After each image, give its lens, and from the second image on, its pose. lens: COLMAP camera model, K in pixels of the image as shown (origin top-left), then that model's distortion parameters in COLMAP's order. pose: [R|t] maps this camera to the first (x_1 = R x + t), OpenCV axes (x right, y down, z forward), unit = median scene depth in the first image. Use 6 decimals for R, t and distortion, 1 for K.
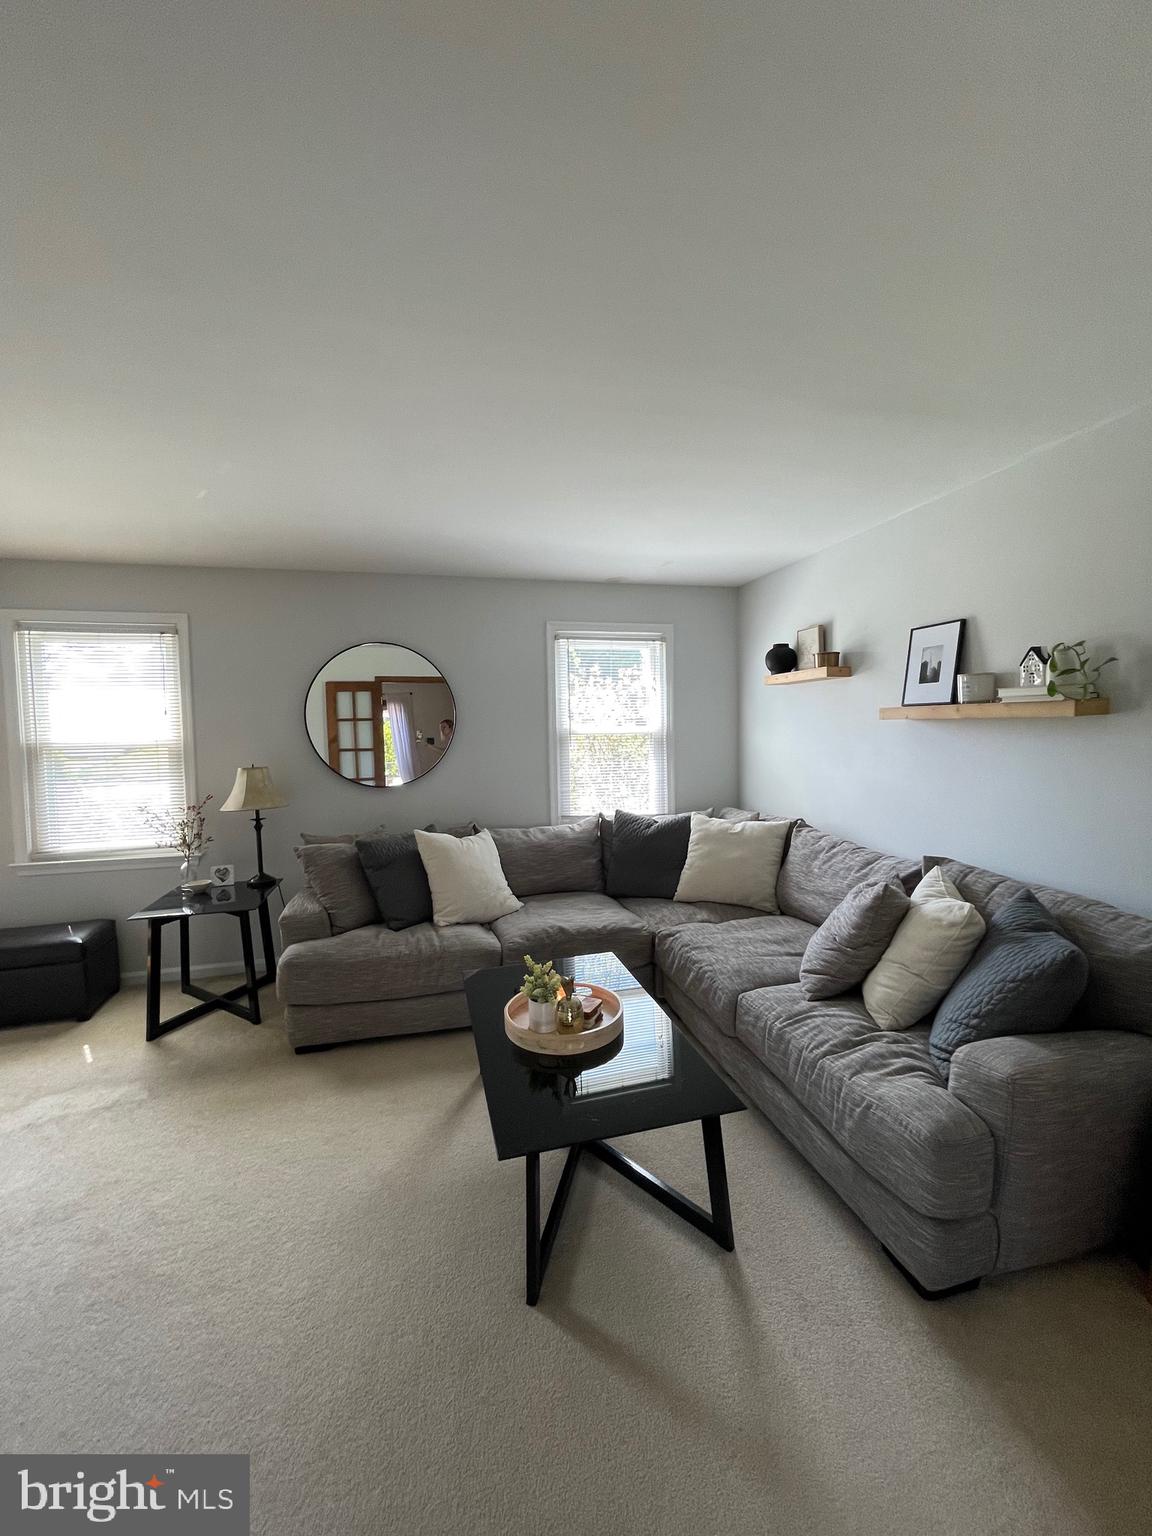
lens RADIAL K [[616.8, 0, 580.9], [0, 616.8, 767.3], [0, 0, 1]] dist [-0.002429, -0.000223]
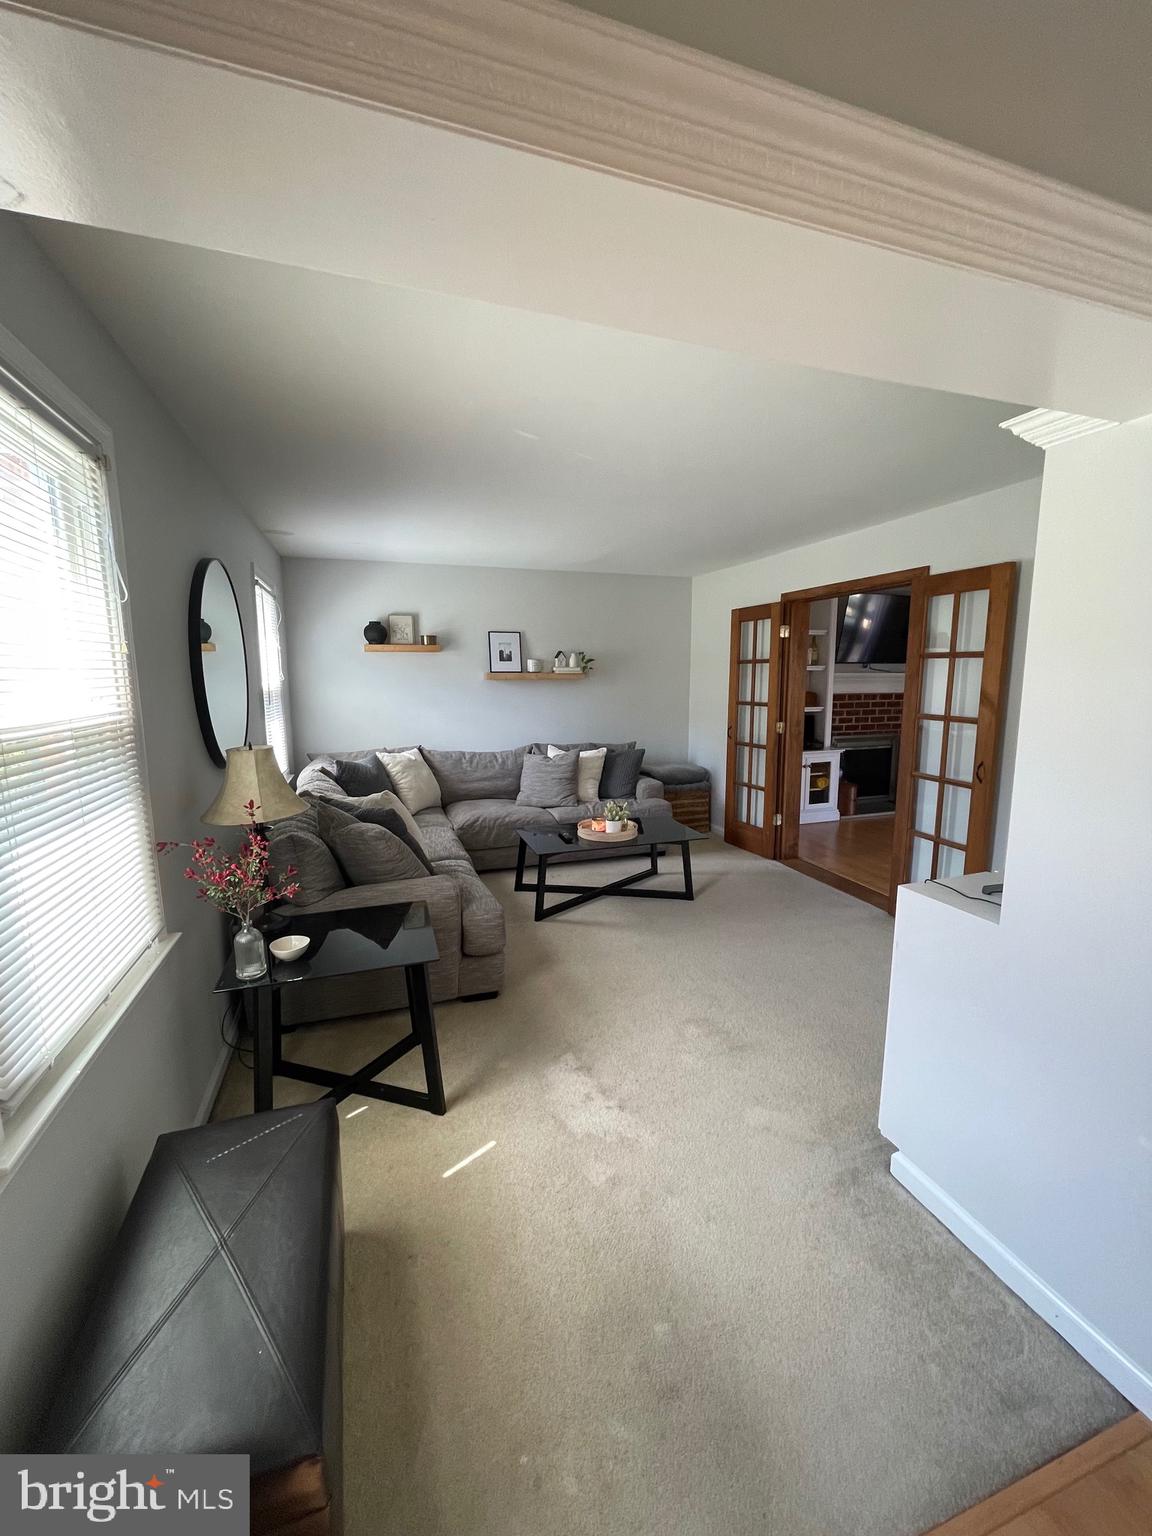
lens RADIAL K [[612.9, 0, 580.4], [0, 612.9, 771.7], [0, 0, 1]] dist [0.019321, 0.000030]
pose [[-0.071220, -0.138148, 0.987848, -1.209497], [0.070132, 0.987218, 0.143116, -0.041908], [-0.994992, 0.079473, -0.060621, 0.745205]]
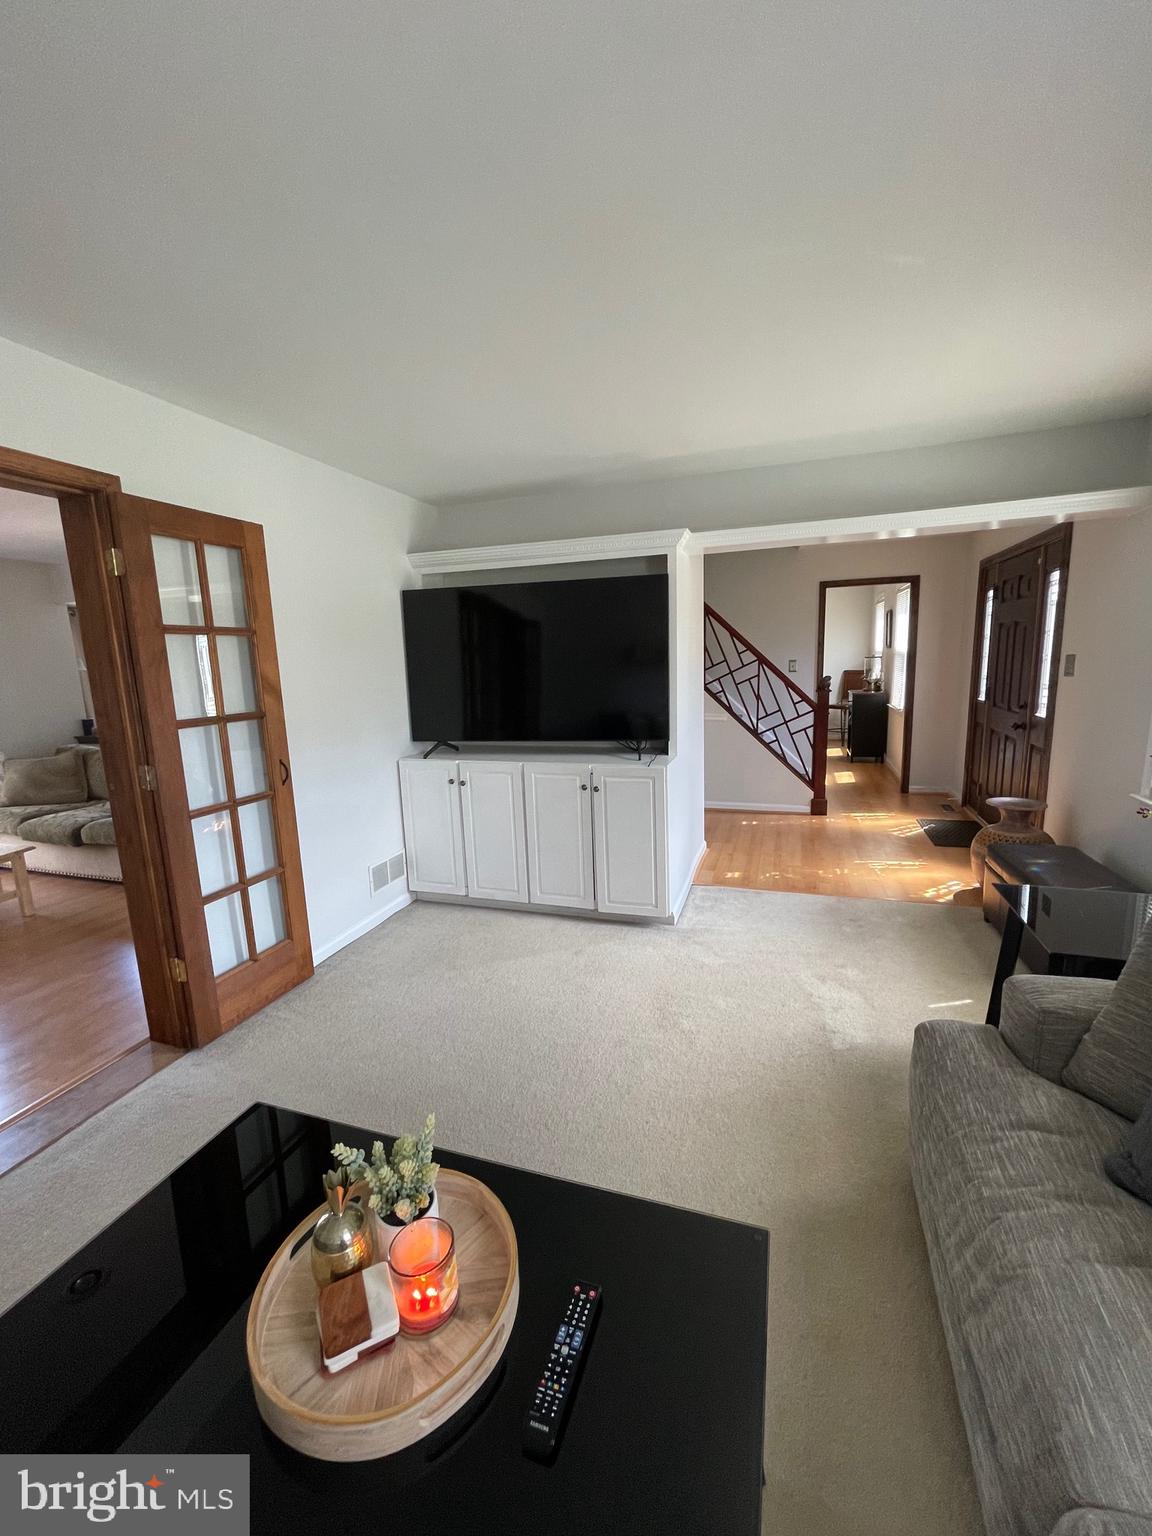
lens RADIAL K [[620.8, 0, 579.8], [0, 620.8, 763.4], [0, 0, 1]] dist [-0.001706, 0.000216]
pose [[-0.552270, 0.180170, -0.813964, 0.129294], [-0.010644, 0.974764, 0.222985, -0.056247], [0.833598, 0.131811, -0.536415, 0.831202]]
